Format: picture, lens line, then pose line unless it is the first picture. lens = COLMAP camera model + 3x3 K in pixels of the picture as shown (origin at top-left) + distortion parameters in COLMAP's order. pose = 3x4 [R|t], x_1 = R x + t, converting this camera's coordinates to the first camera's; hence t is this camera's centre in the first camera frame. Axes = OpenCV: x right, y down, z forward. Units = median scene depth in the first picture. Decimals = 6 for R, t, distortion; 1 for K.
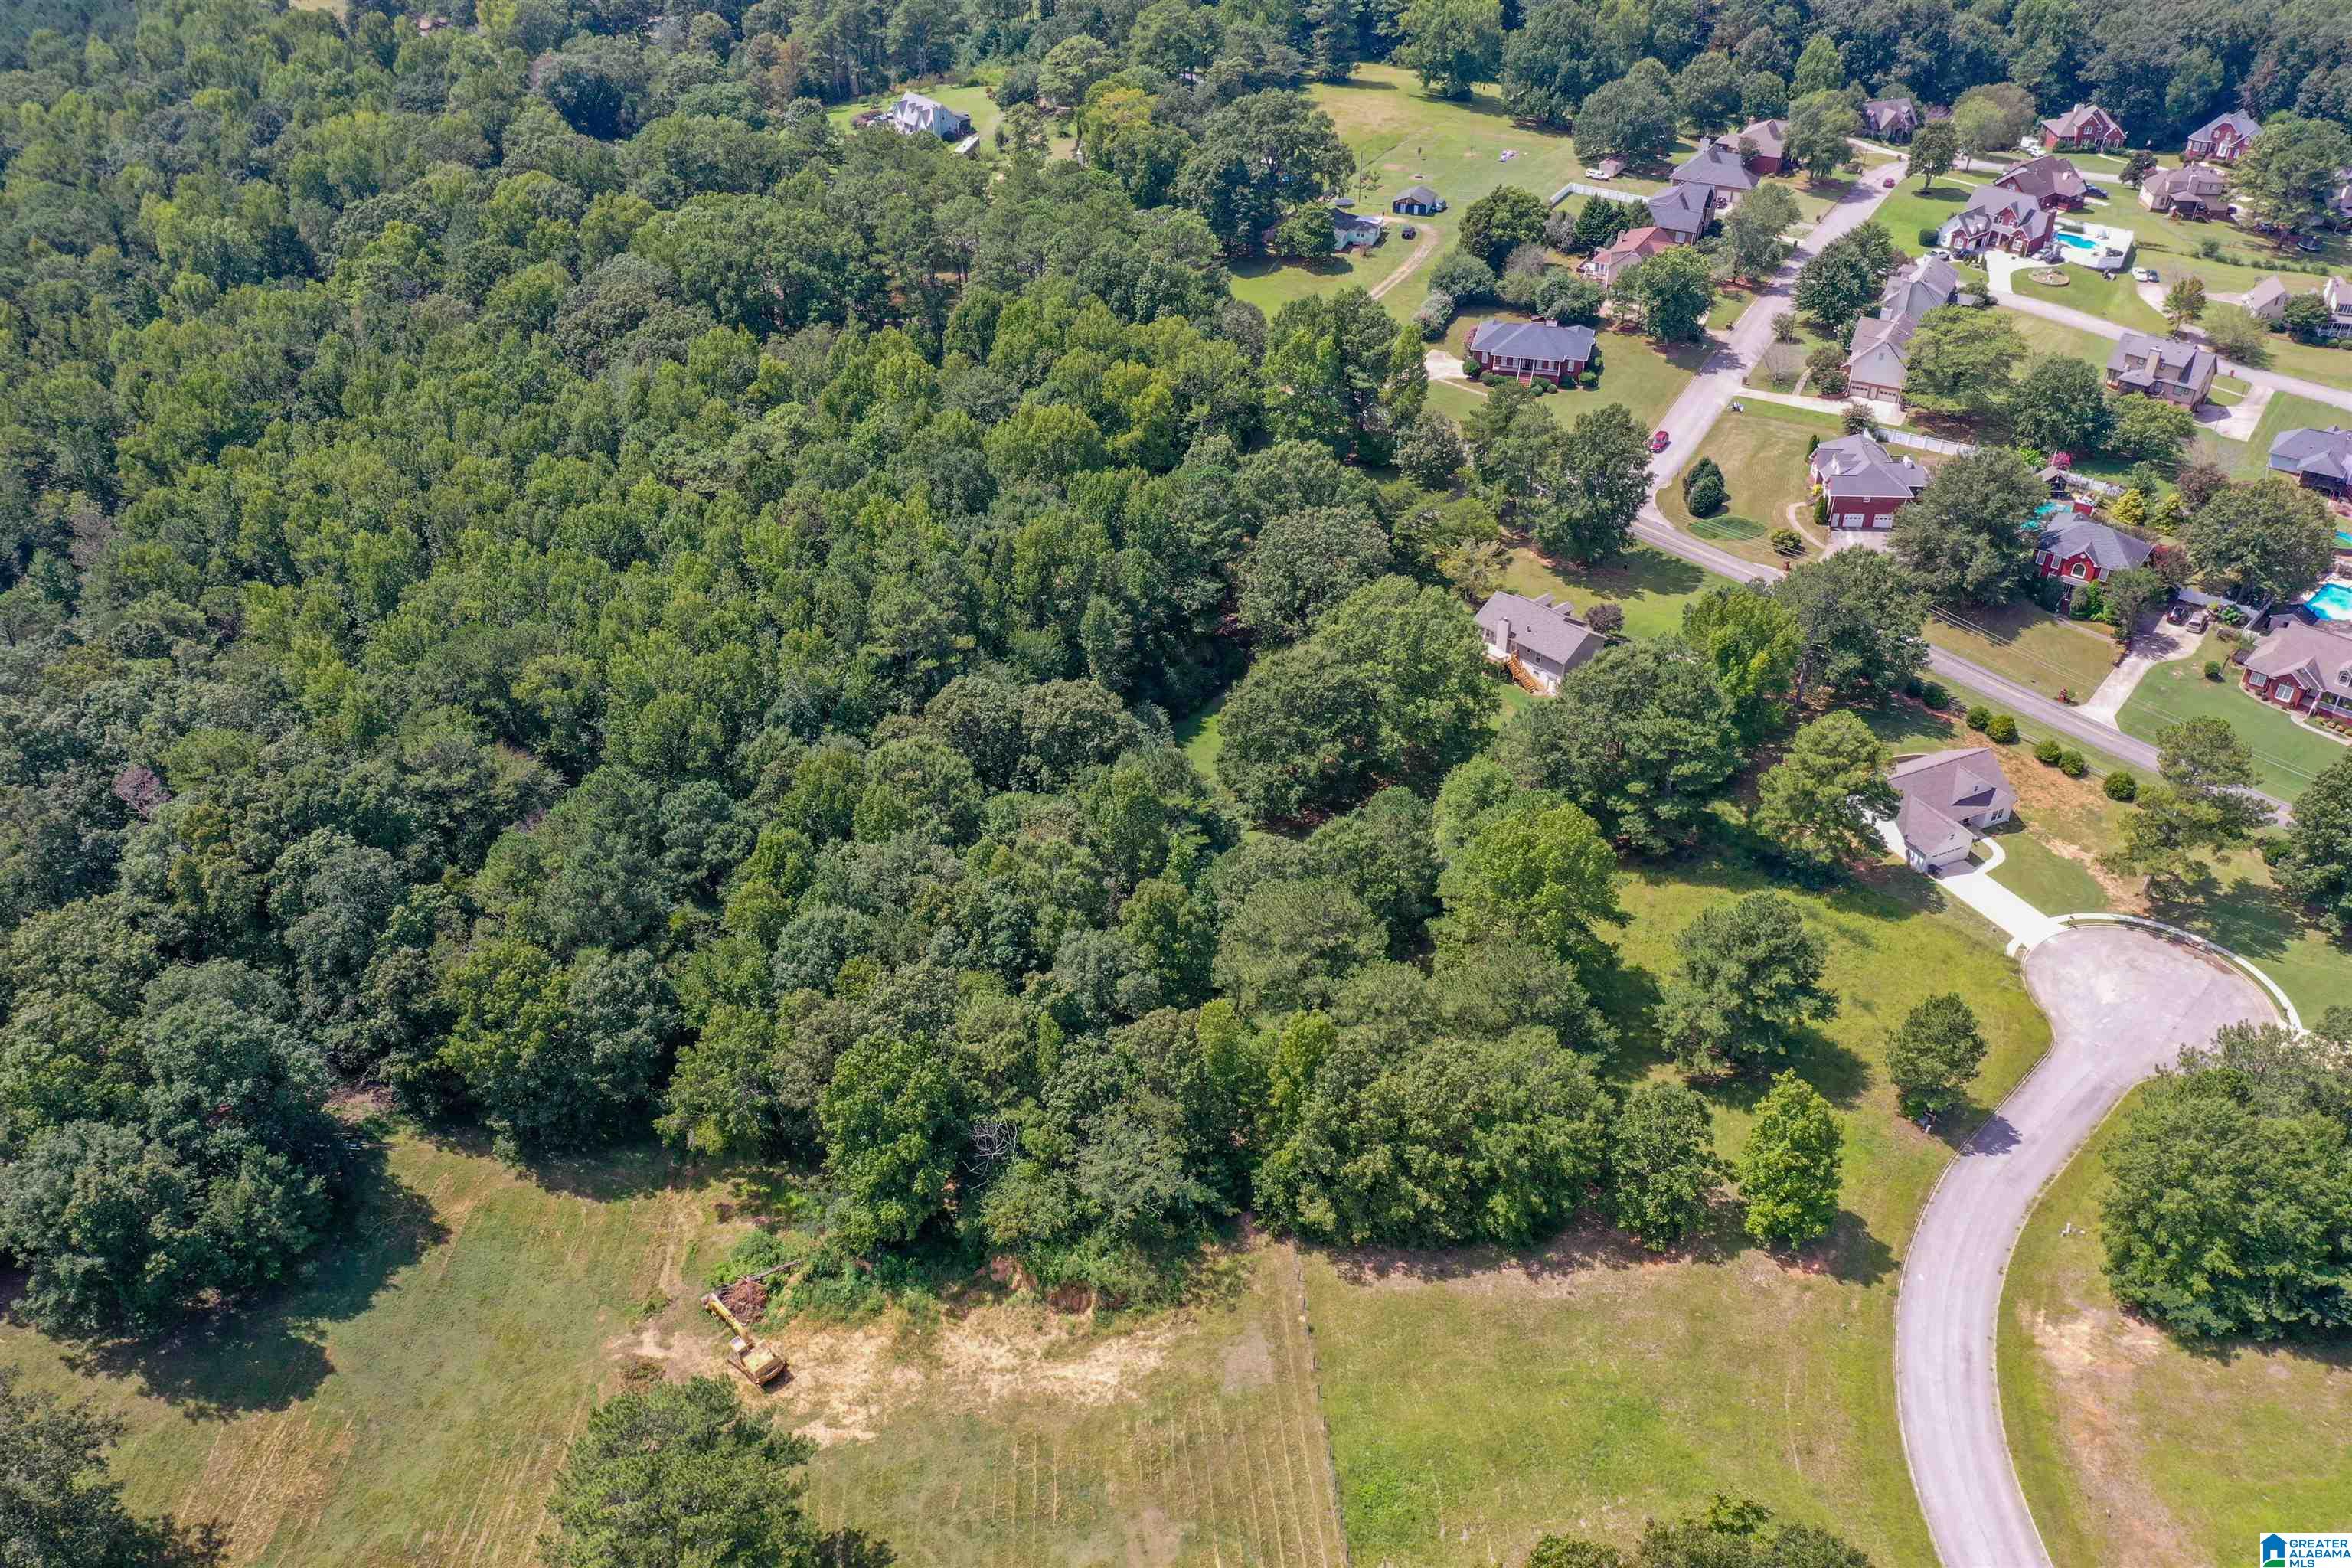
lens RADIAL K [[1854.4, 0, 1182.8], [0, 1854.4, 763.8], [0, 0, 1]] dist [0.016882, -0.008162]
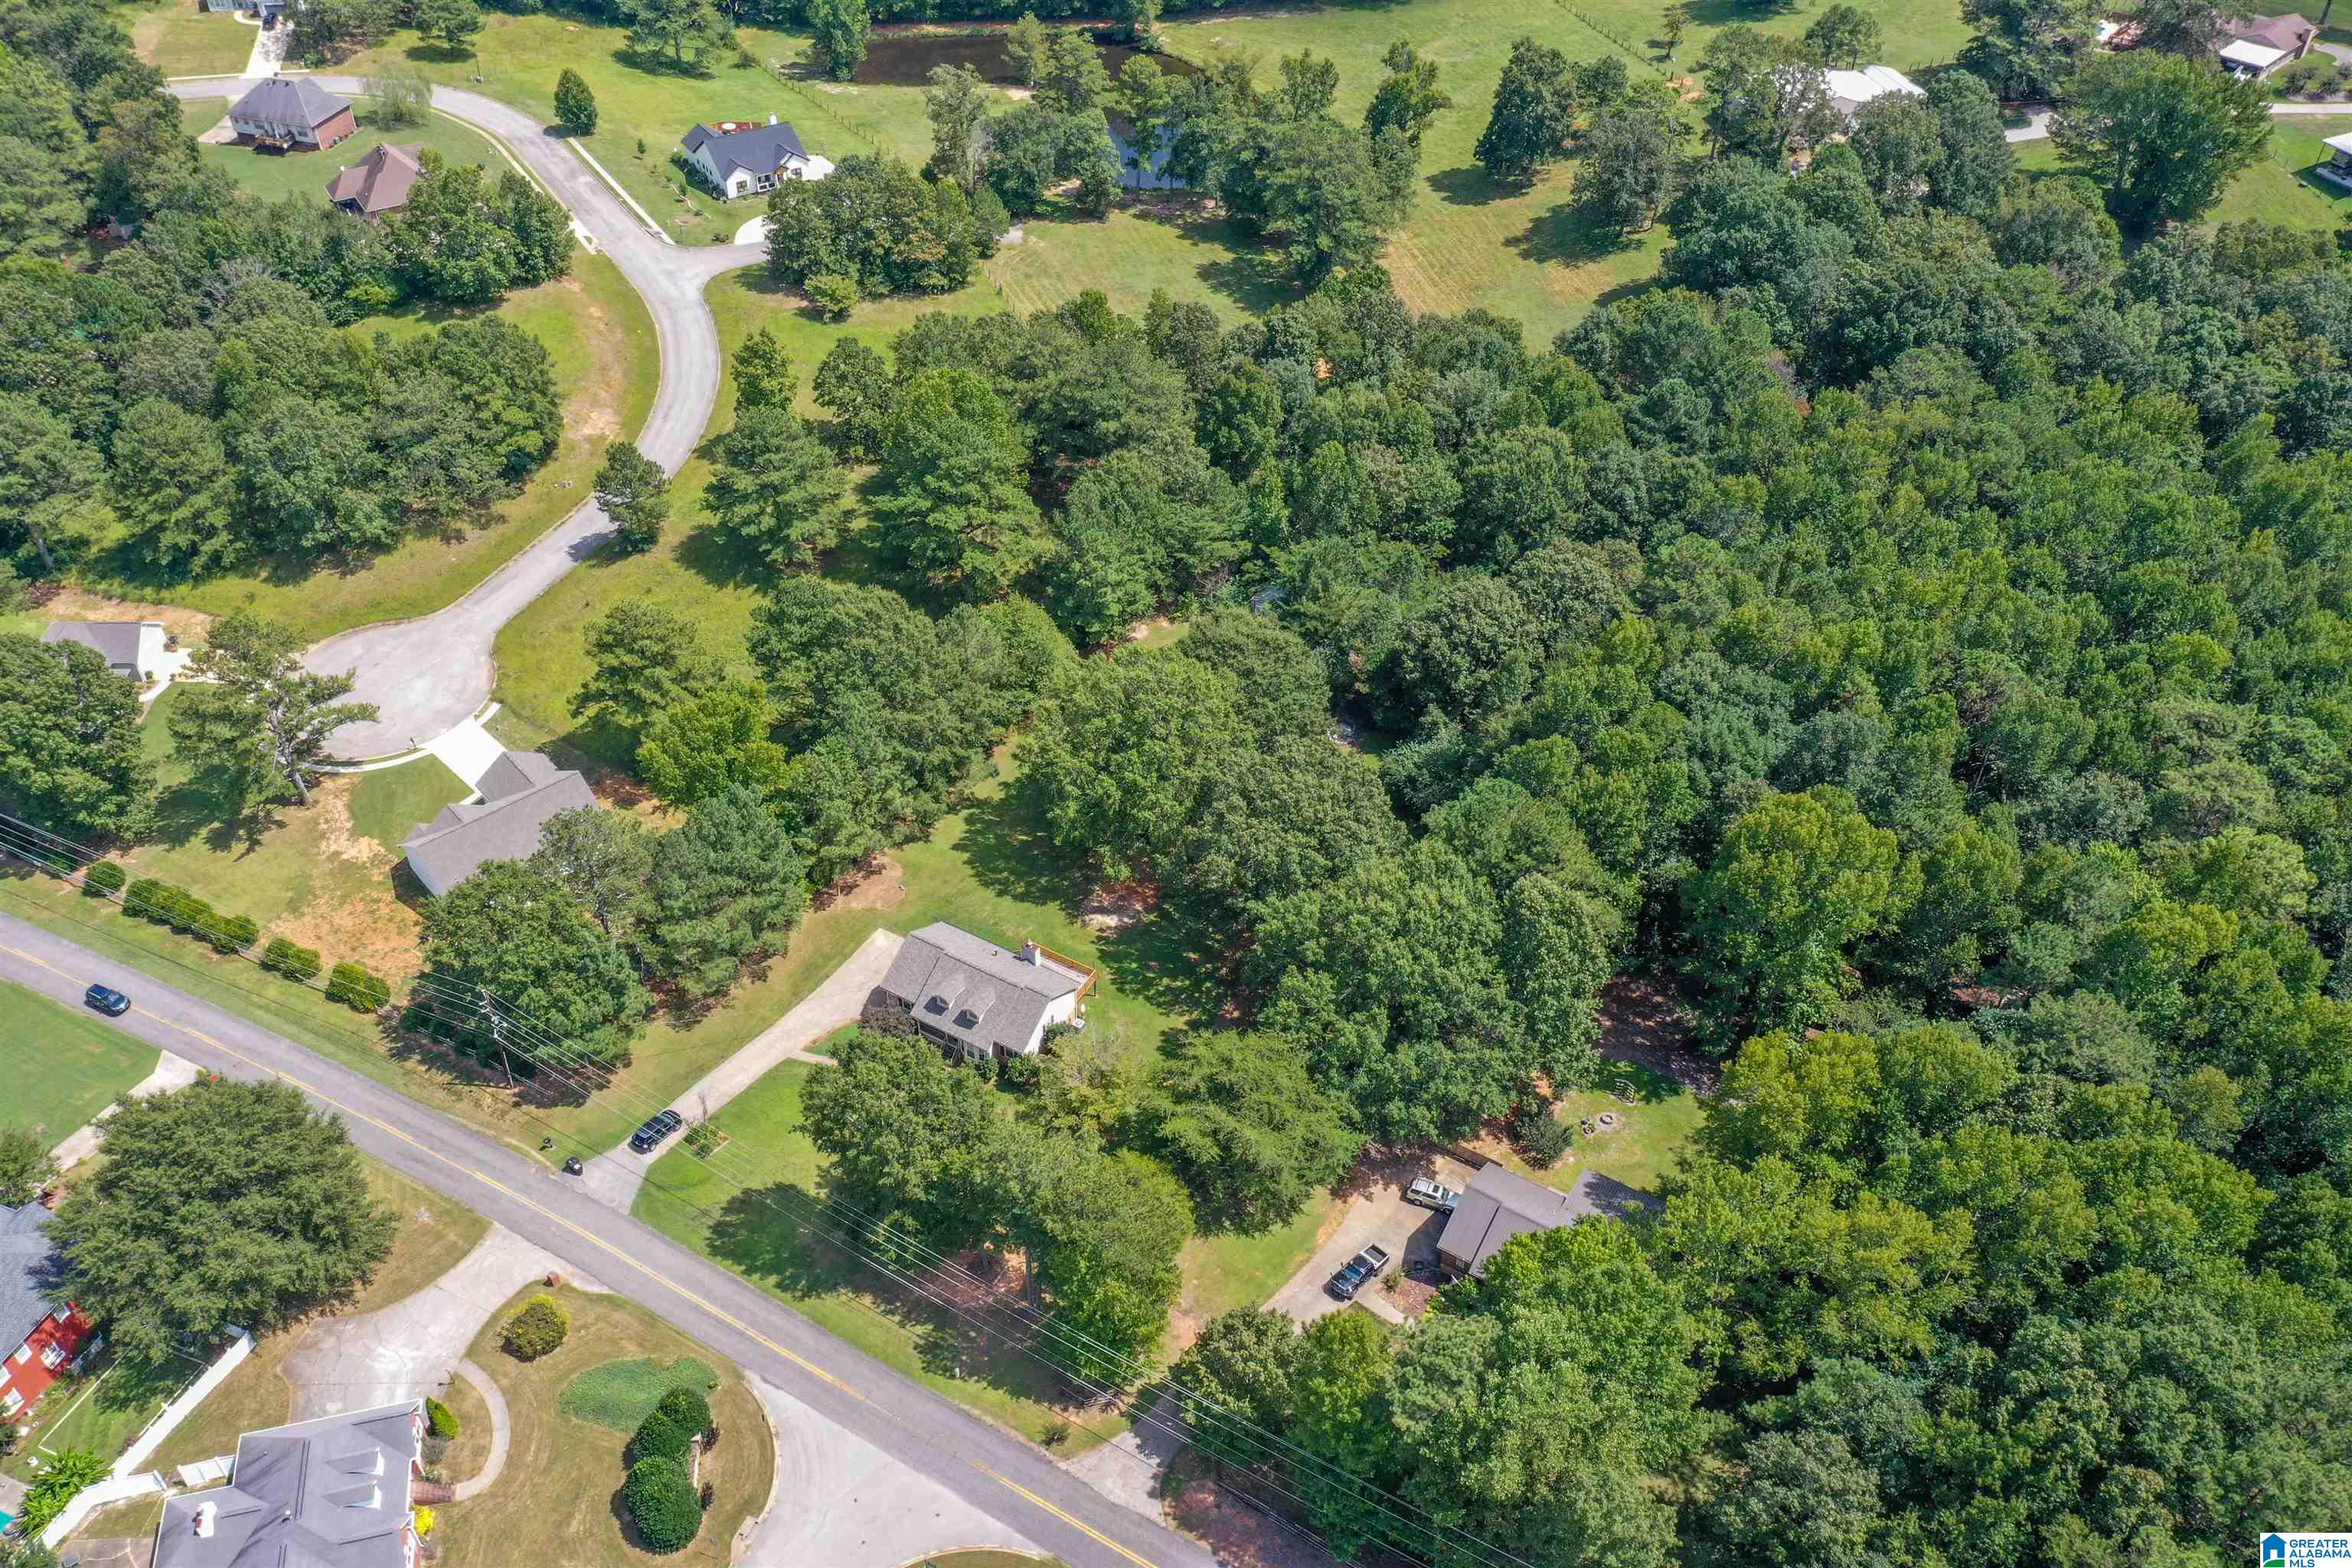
lens RADIAL K [[1854.4, 0, 1156.5], [0, 1854.4, 777.1], [0, 0, 1]] dist [0.016882, -0.008162]
pose [[-0.957867, 0.187023, -0.217974, 0.251598], [-0.161358, 0.277418, 0.947102, -0.705535], [0.237600, 0.942370, -0.235552, 1.052663]]
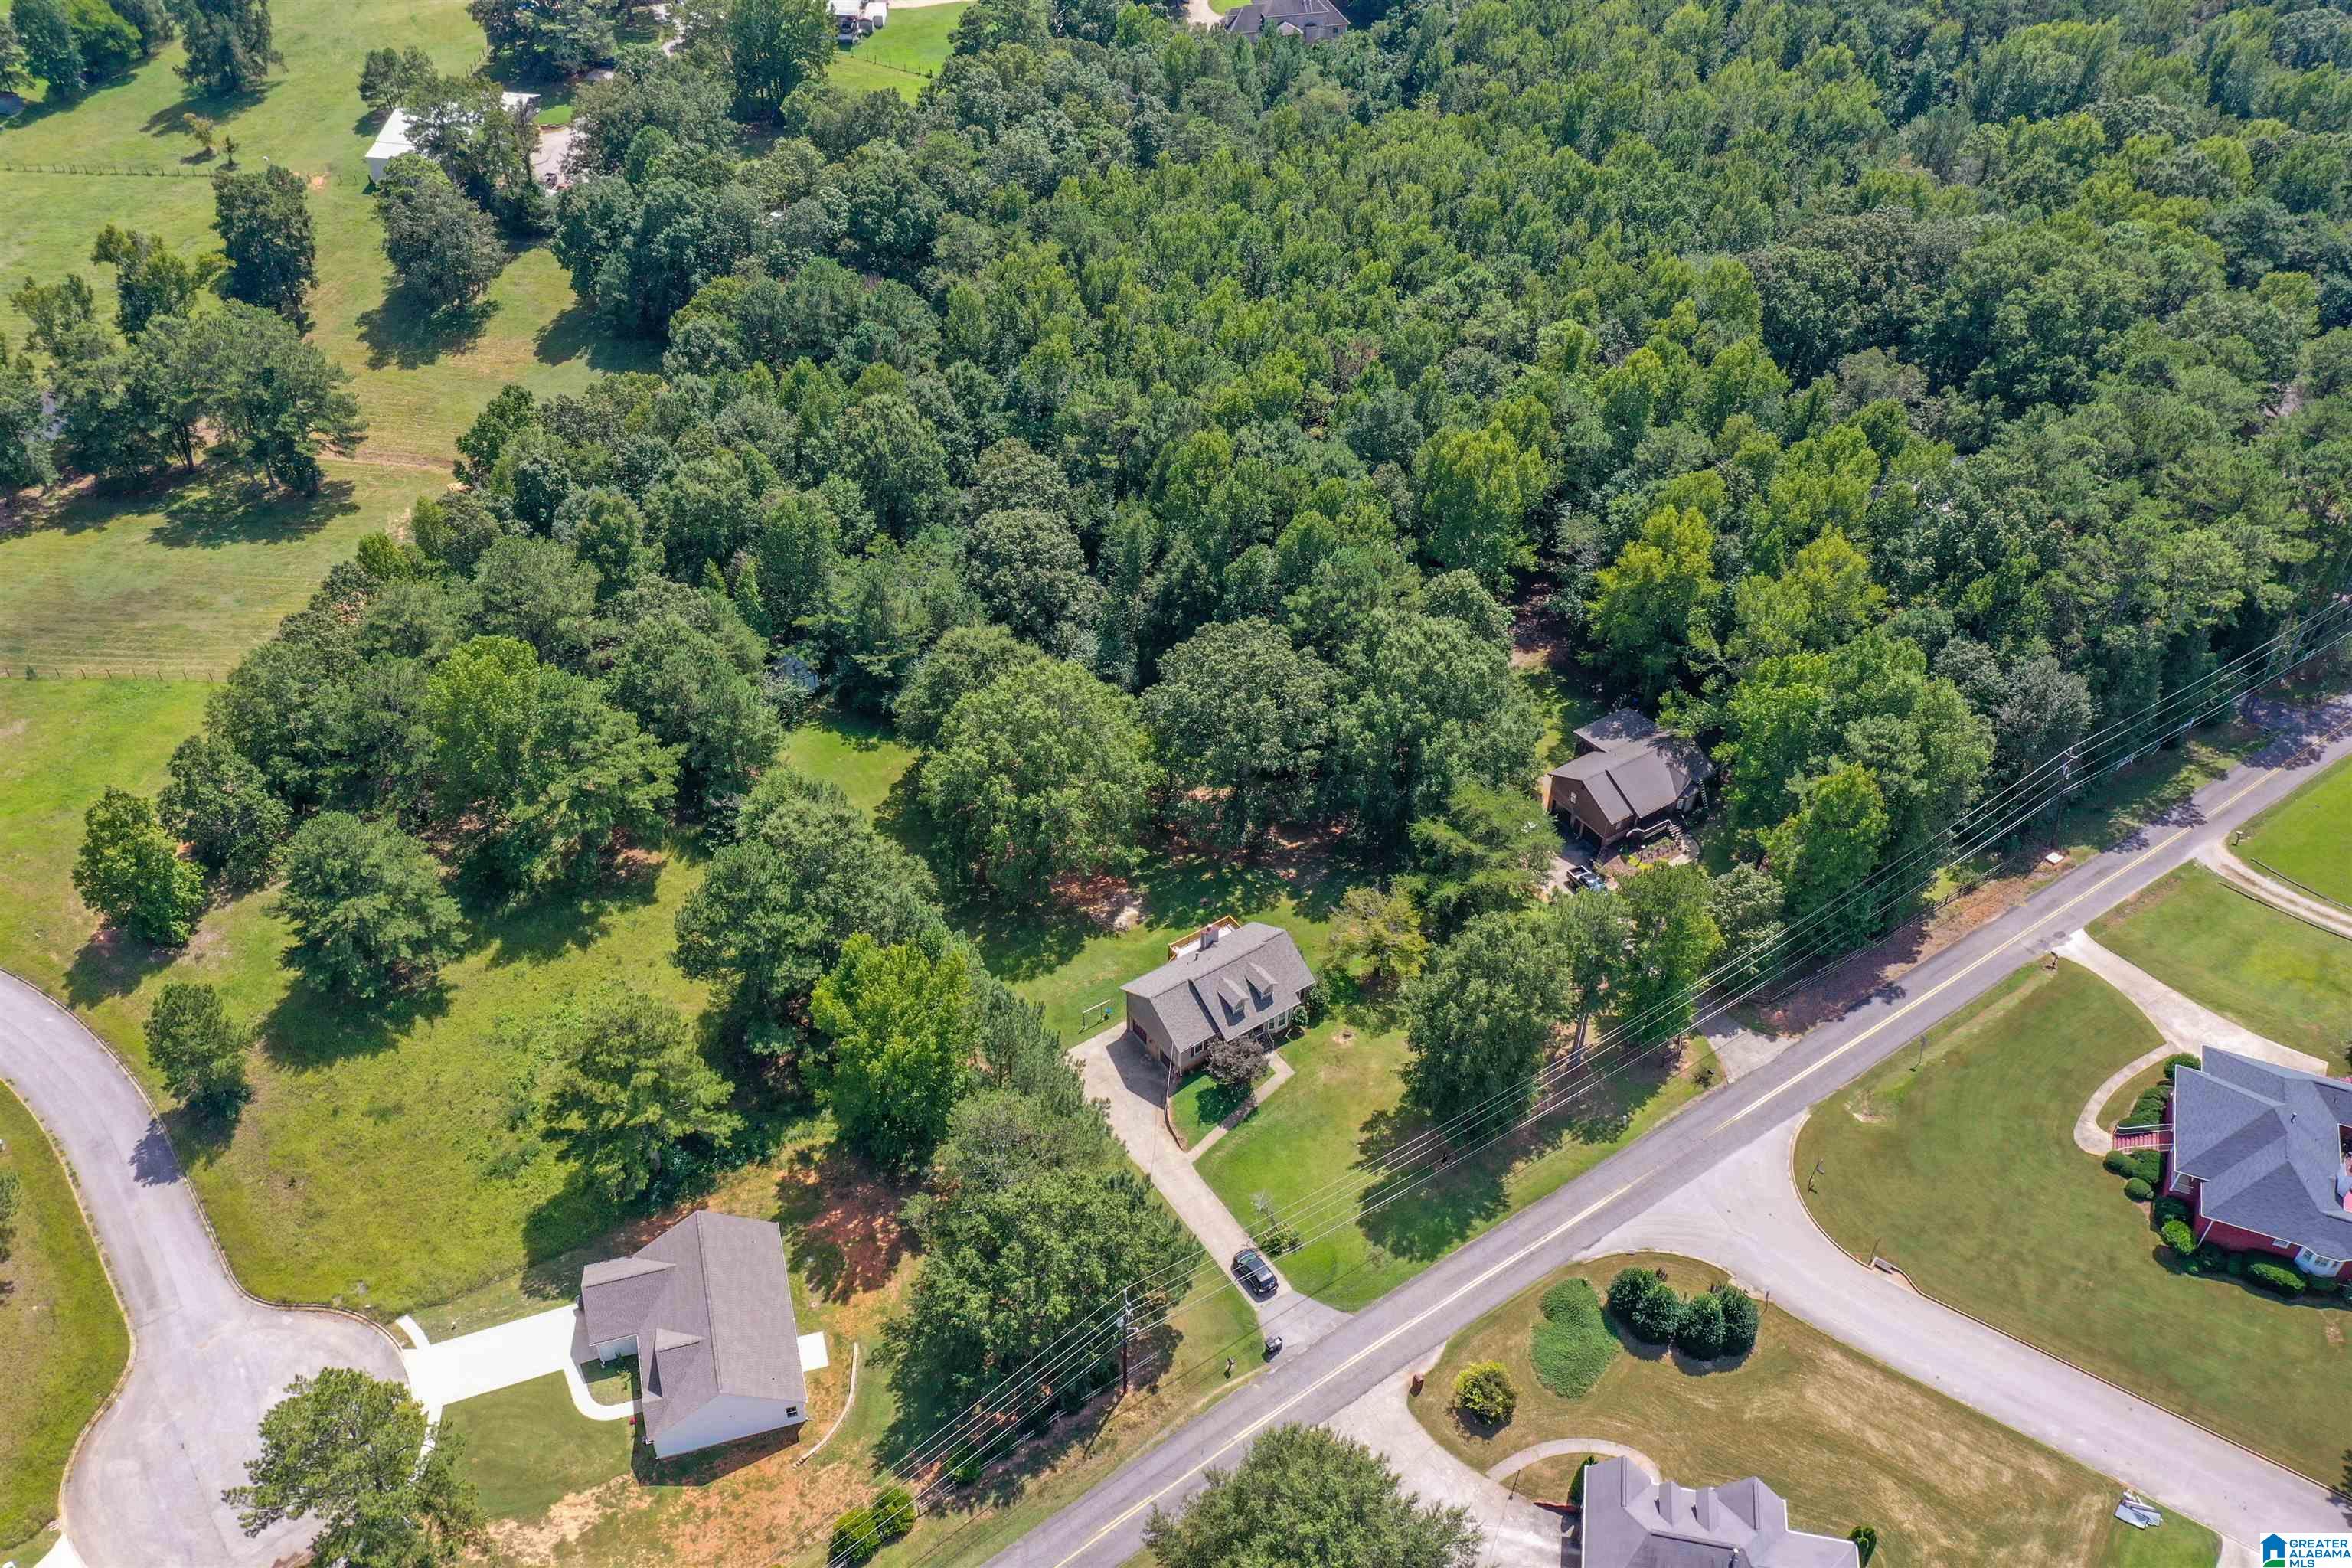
lens RADIAL K [[1854.4, 0, 1167.7], [0, 1854.4, 789.8], [0, 0, 1]] dist [0.016882, -0.008162]
pose [[-0.136963, 0.636886, -0.758695, 0.642906], [-0.556370, 0.584230, 0.590870, -0.489680], [0.819569, 0.503042, 0.274327, 0.724257]]
